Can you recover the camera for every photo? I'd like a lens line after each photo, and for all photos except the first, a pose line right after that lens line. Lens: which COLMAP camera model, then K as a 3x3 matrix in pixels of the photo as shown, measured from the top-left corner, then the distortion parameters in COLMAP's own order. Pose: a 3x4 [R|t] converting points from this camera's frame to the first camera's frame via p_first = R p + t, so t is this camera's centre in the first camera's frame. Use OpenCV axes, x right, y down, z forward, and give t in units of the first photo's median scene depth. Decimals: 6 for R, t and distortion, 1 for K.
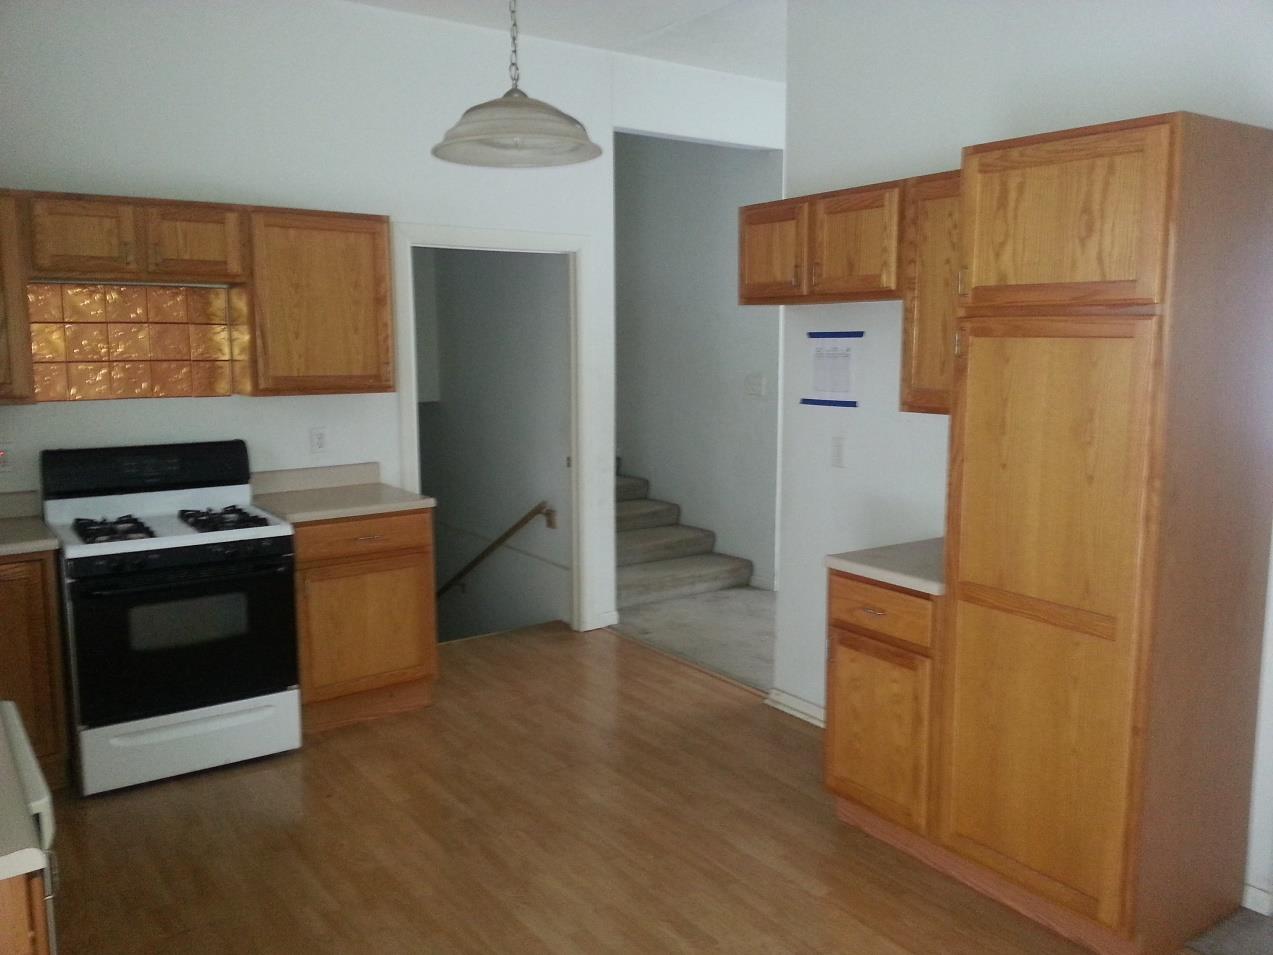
lens RADIAL K [[985.3, 0, 642.3], [0, 985.3, 480.0], [0, 0, 1]] dist [-0.004052, -0.067248]
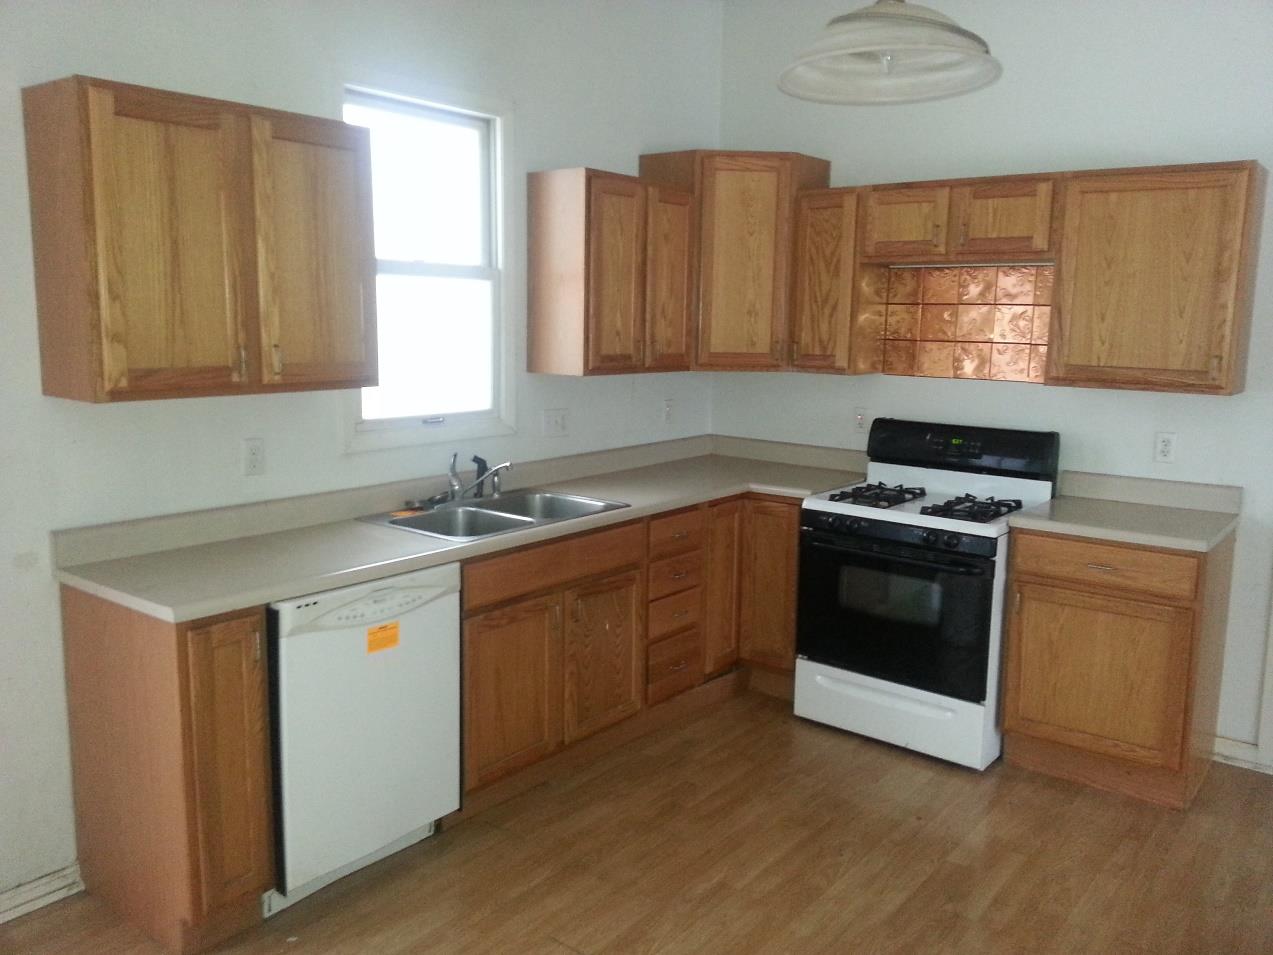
lens RADIAL K [[985.3, 0, 642.3], [0, 985.3, 480.0], [0, 0, 1]] dist [-0.004052, -0.067248]
pose [[0.263281, 0.153982, -0.952351, 0.398307], [-0.150117, 0.981694, 0.117226, -0.051765], [0.952968, 0.112101, 0.281576, 0.419691]]
